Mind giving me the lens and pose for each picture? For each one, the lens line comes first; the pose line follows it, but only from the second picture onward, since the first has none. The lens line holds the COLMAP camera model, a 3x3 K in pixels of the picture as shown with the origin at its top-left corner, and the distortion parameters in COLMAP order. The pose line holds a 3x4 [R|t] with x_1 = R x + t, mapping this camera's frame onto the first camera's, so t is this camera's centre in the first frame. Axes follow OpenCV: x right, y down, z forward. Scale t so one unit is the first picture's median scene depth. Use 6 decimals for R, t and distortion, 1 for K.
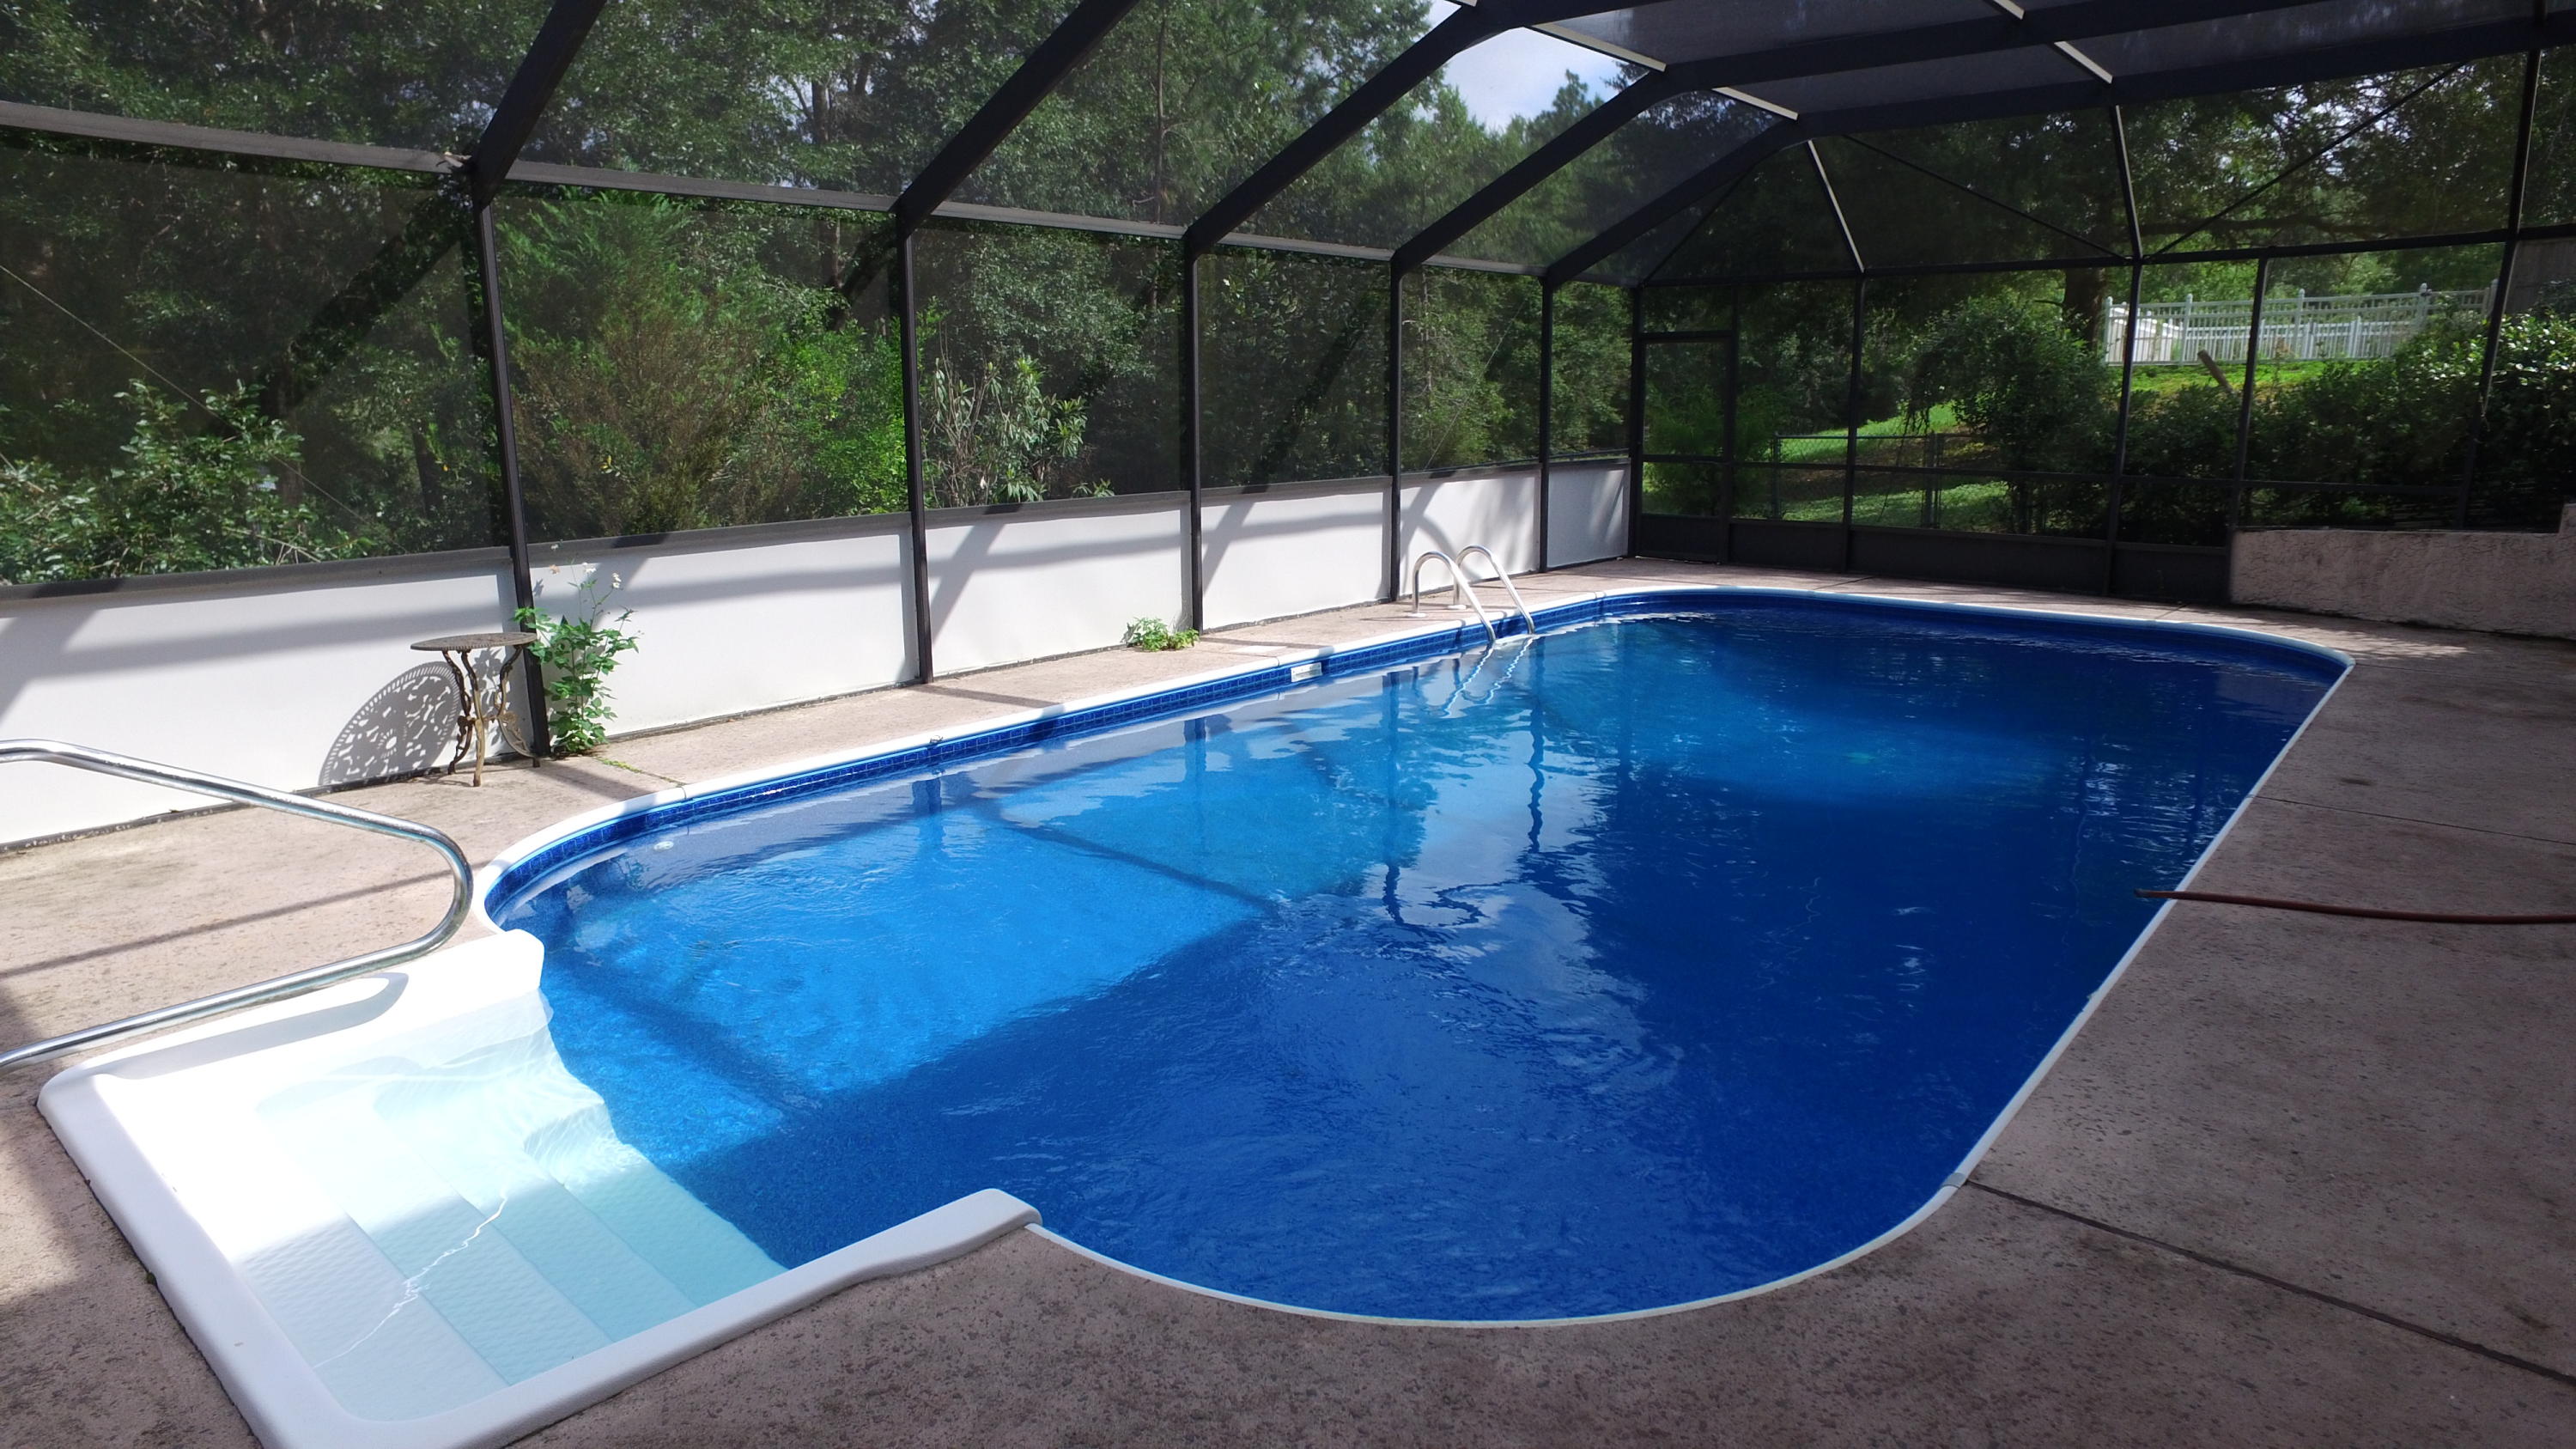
lens RADIAL K [[1490.9, 0, 1288.8], [0, 1490.9, 733.2], [0, 0, 1]] dist [-0.104460, 0.070820]
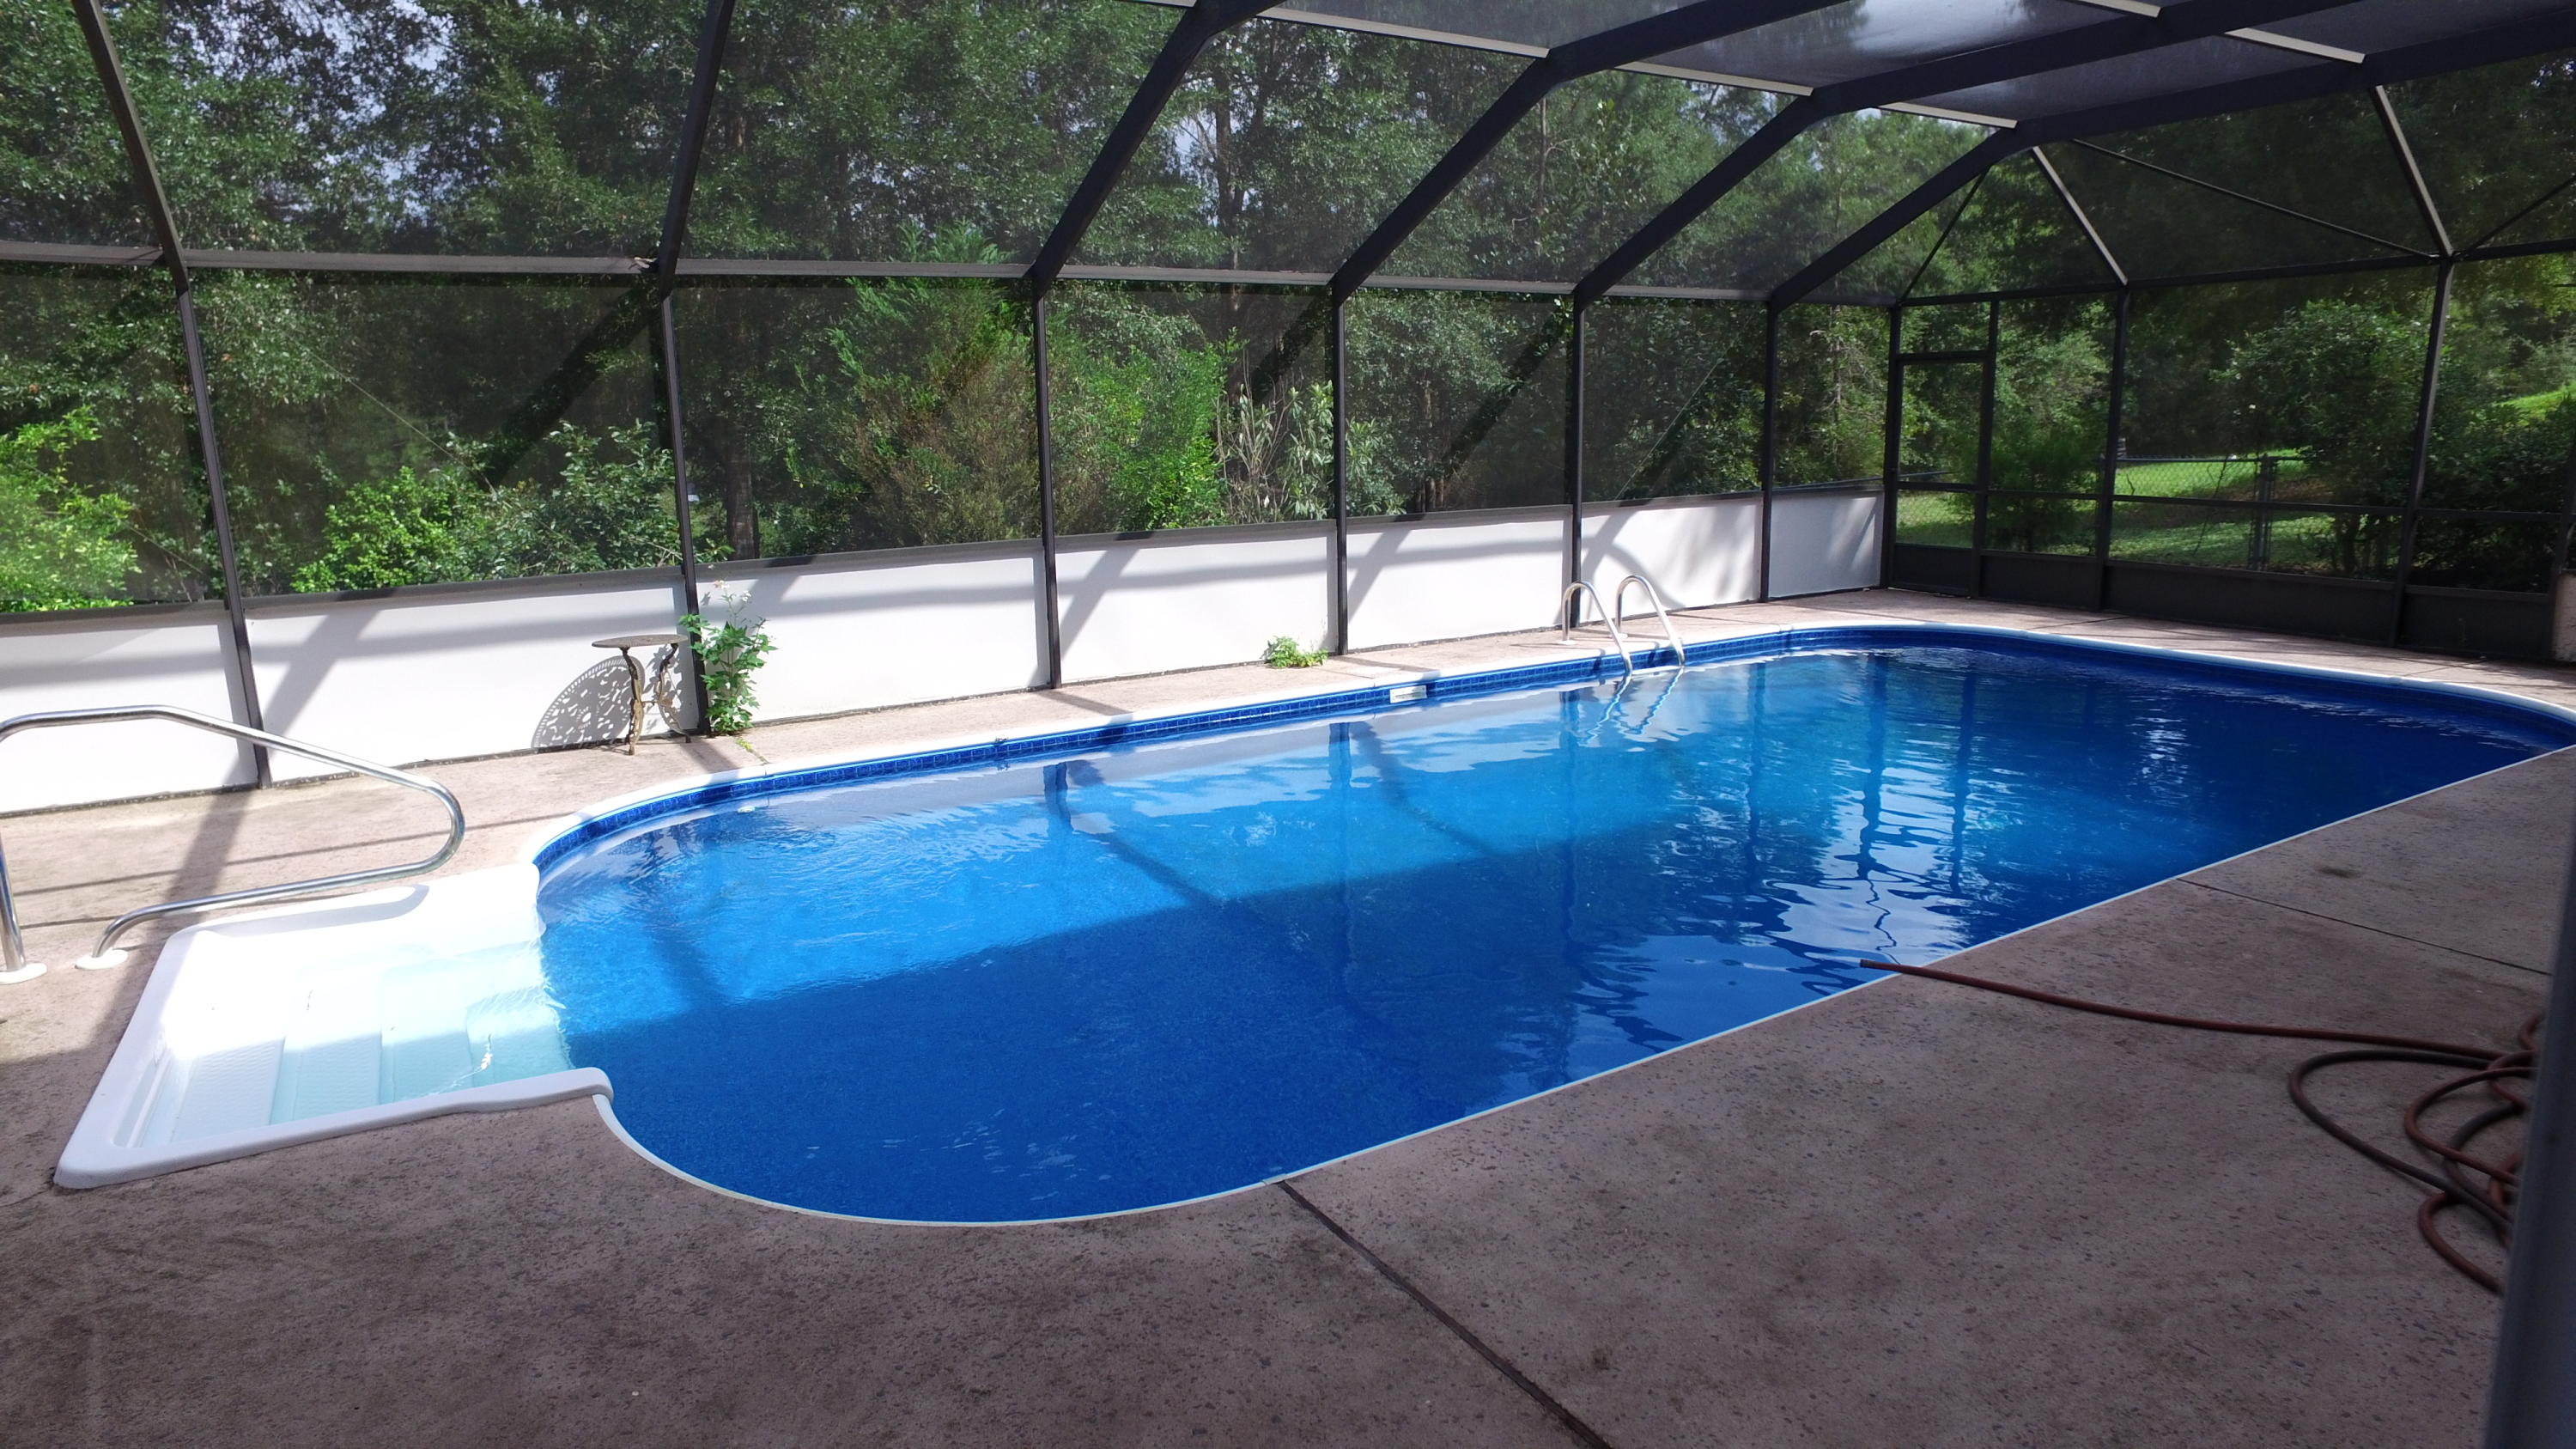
lens RADIAL K [[1490.9, 0, 1292.2], [0, 1490.9, 734.1], [0, 0, 1]] dist [-0.104460, 0.070820]
pose [[0.950267, 0.054014, -0.306717, 0.272635], [-0.054977, 0.998472, 0.005509, -0.014629], [0.306546, 0.011628, 0.951785, -0.030557]]
